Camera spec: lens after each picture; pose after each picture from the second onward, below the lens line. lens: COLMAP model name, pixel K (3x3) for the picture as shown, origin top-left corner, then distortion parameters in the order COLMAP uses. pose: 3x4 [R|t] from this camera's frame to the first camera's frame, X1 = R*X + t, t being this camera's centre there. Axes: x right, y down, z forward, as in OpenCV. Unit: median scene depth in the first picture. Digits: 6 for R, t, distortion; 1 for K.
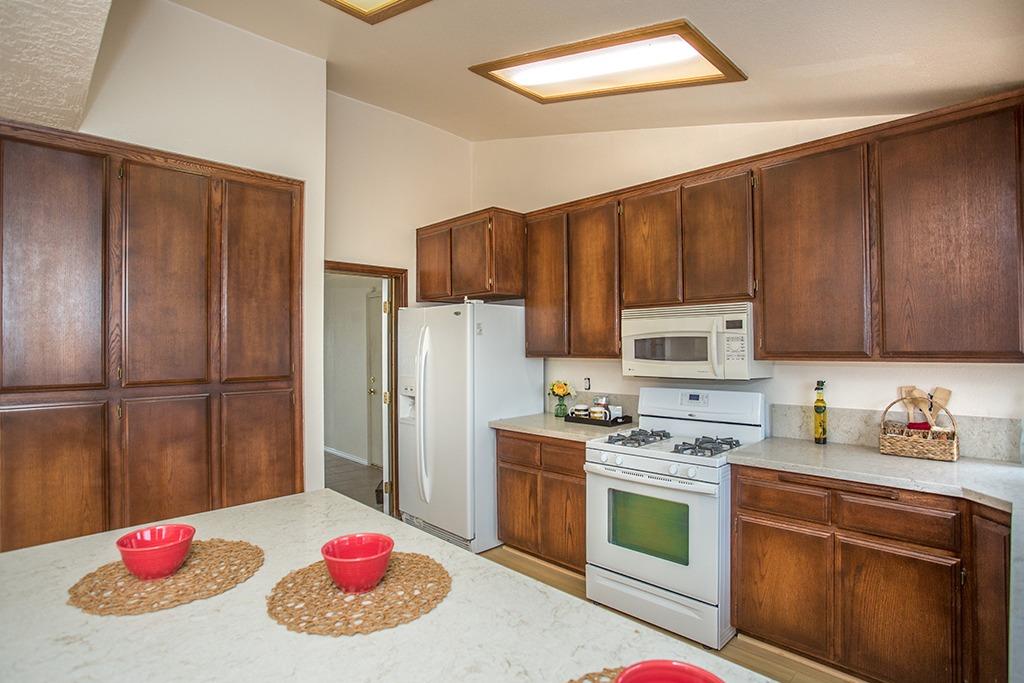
lens RADIAL K [[526.2, 0, 512.0], [0, 526.2, 341.5], [0, 0, 1]] dist [0.000423, 0.000766]
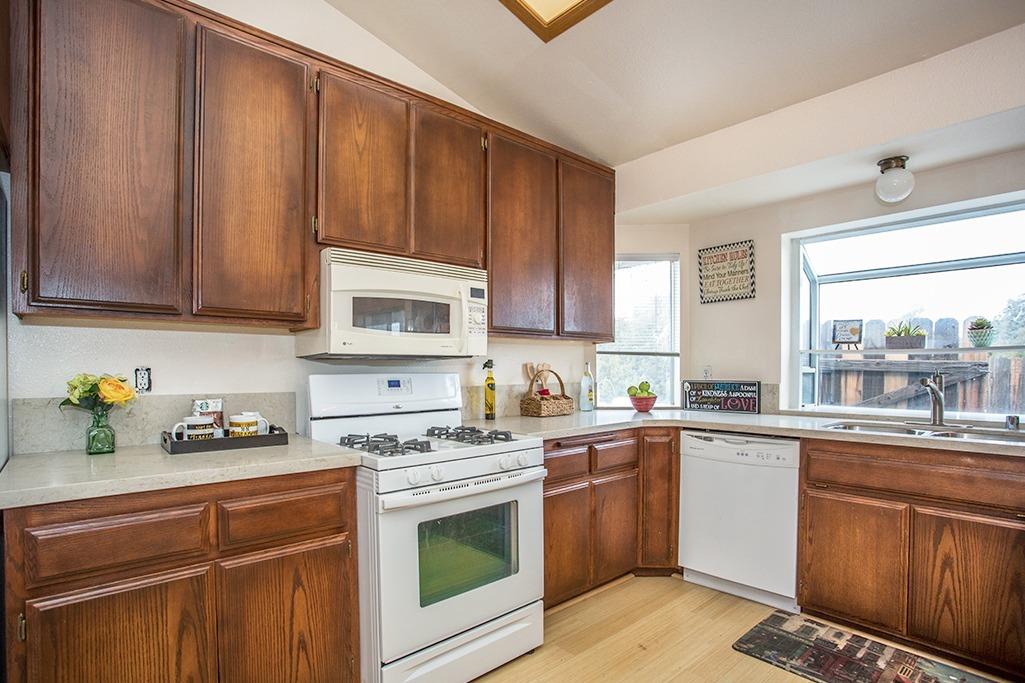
lens RADIAL K [[516.3, 0, 512.3], [0, 516.3, 374.2], [0, 0, 1]] dist [-0.051896, 0.000196]
pose [[0.066620, -0.000168, 0.997778, -0.390235], [-0.006827, 0.999976, 0.000624, 0.091552], [-0.997755, -0.006854, 0.066617, 0.786494]]
